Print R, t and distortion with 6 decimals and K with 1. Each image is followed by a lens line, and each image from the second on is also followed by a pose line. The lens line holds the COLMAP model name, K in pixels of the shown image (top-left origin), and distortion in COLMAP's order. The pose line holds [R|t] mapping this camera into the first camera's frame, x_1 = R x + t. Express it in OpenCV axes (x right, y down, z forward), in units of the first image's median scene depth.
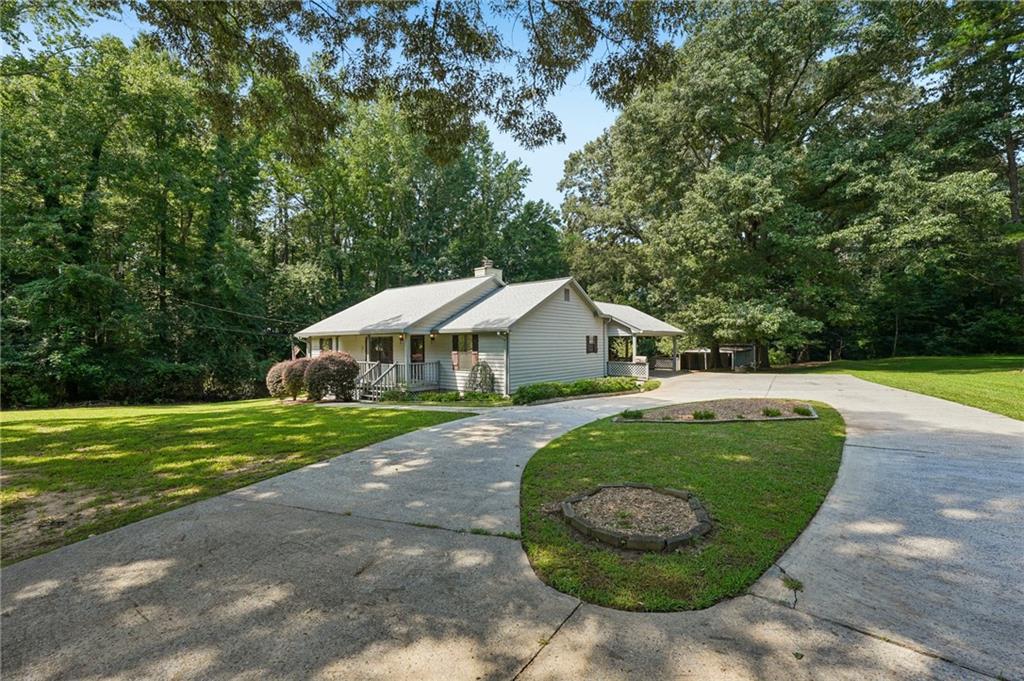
lens RADIAL K [[456.8, 0, 512.0], [0, 456.8, 340.5], [0, 0, 1]] dist [-0.033130, 0.000191]
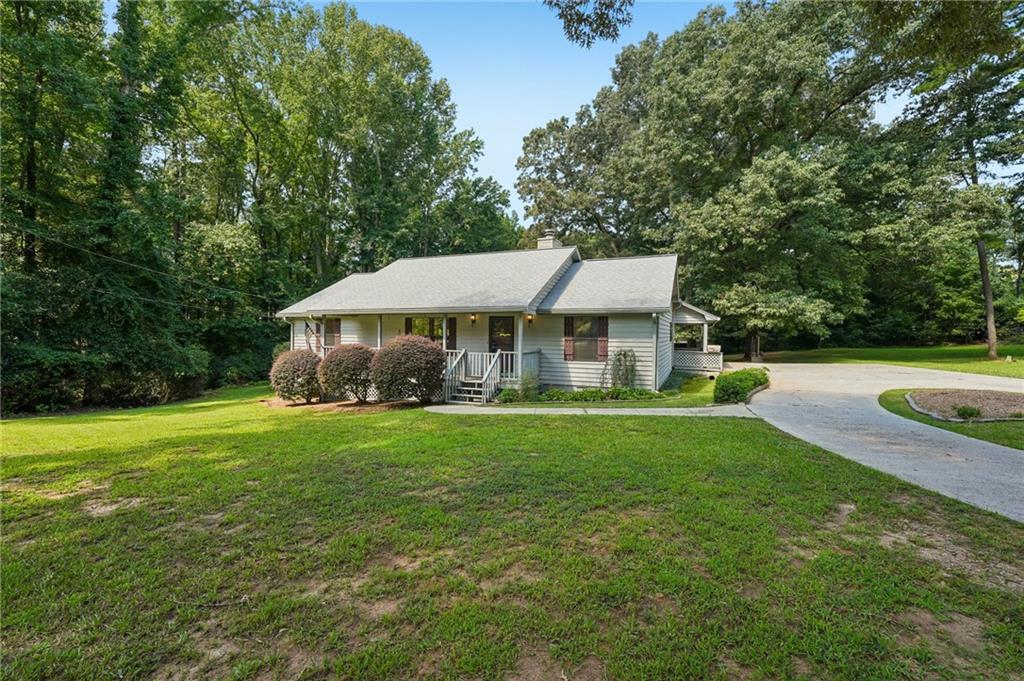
lens RADIAL K [[456.8, 0, 512.0], [0, 456.8, 340.5], [0, 0, 1]] dist [-0.033130, 0.000191]
pose [[0.959080, 0.010192, 0.282953, -0.333133], [-0.016431, 0.999671, 0.019686, 0.011599], [-0.282659, -0.023530, 0.958932, 0.197235]]
